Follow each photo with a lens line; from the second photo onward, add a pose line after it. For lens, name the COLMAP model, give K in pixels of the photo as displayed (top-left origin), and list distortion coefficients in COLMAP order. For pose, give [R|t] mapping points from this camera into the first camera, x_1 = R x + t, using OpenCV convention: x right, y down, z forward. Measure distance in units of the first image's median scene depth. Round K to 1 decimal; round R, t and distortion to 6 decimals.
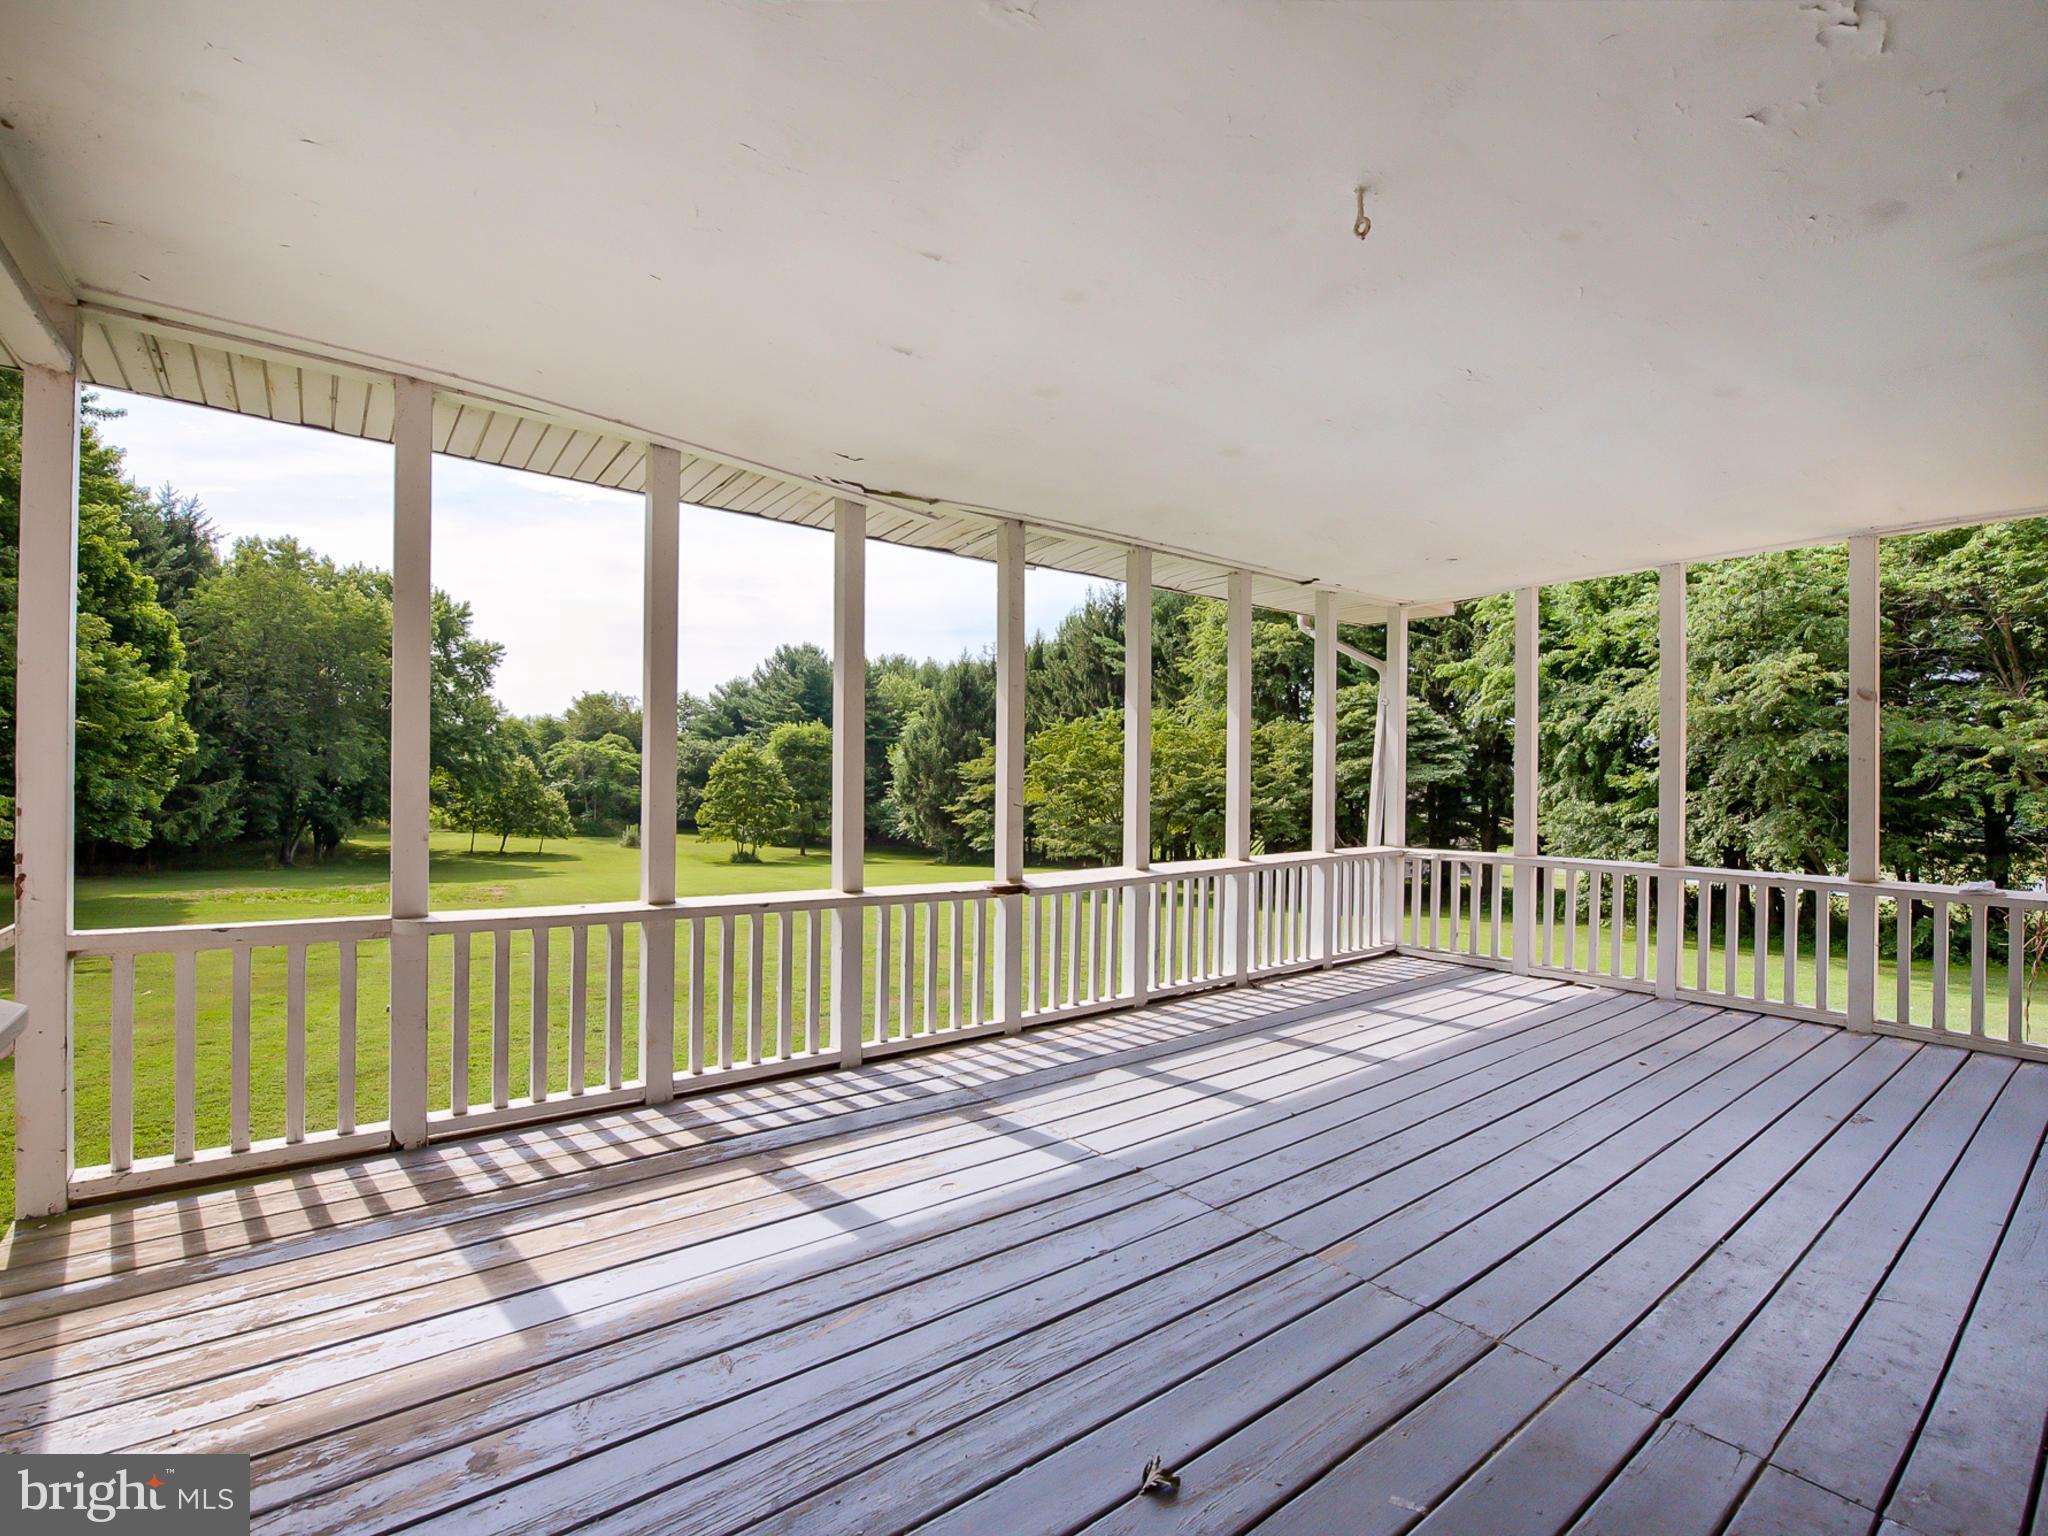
lens RADIAL K [[931.1, 0, 1024.0], [0, 931.1, 778.9], [0, 0, 1]] dist [-0.003234, -0.000250]
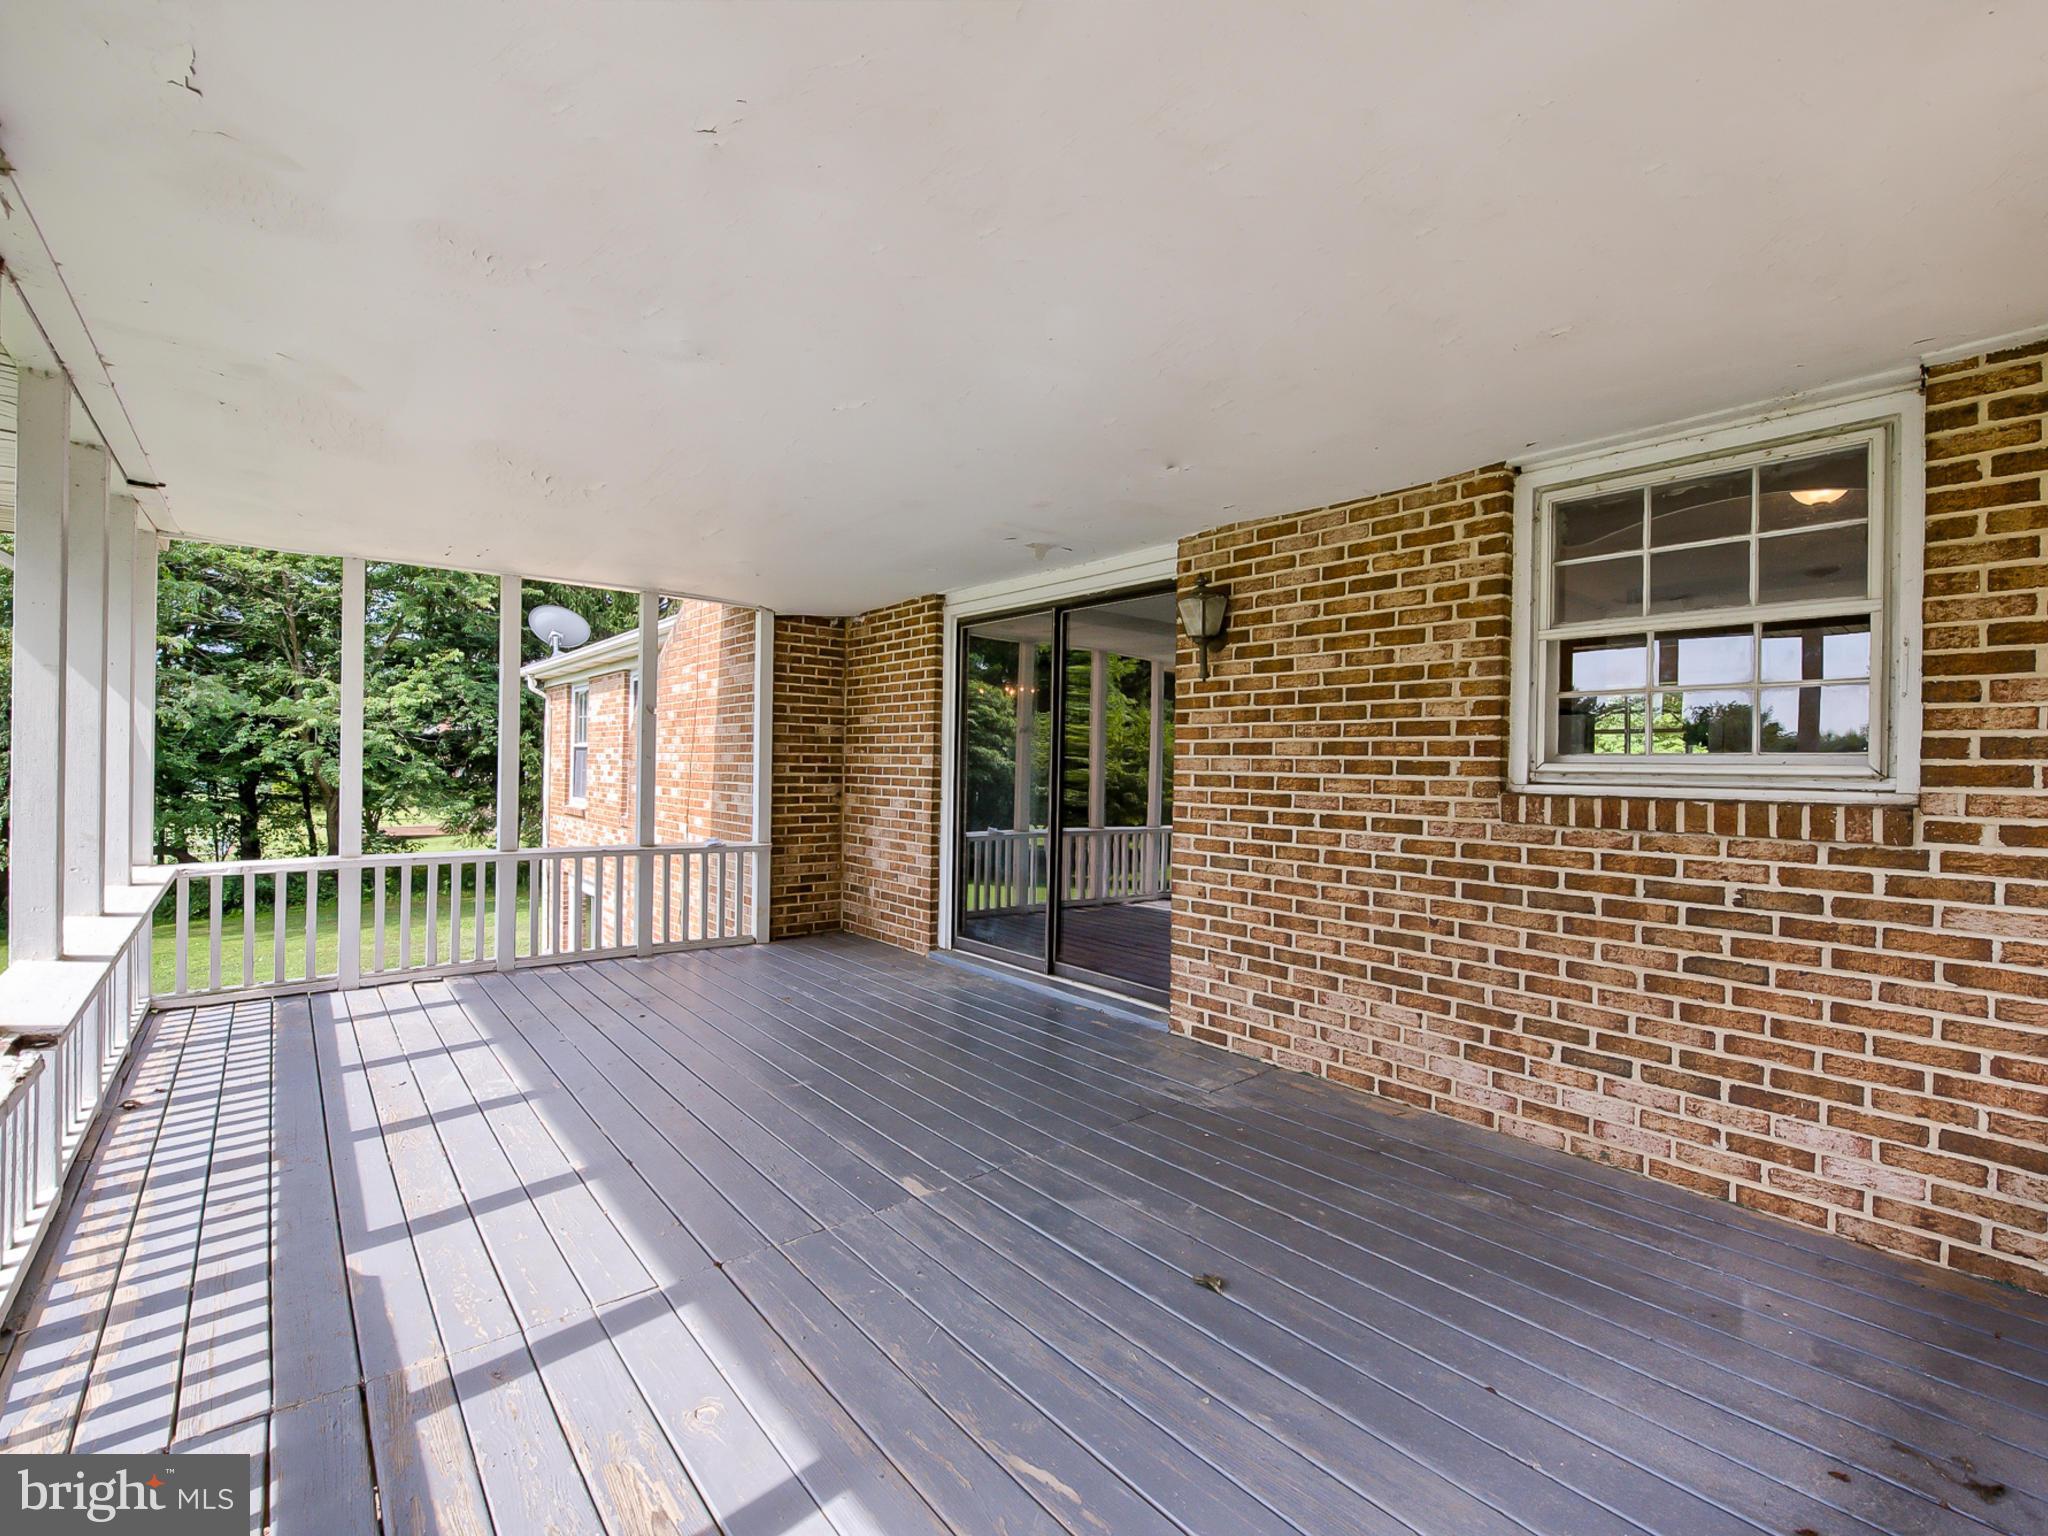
lens RADIAL K [[931.1, 0, 1025.1], [0, 931.1, 758.0], [0, 0, 1]] dist [-0.003234, -0.000250]
pose [[-0.007094, -0.010496, 0.999920, -0.450279], [-0.013263, 0.999858, 0.010402, -0.037192], [-0.999887, -0.013188, -0.007232, 0.450040]]
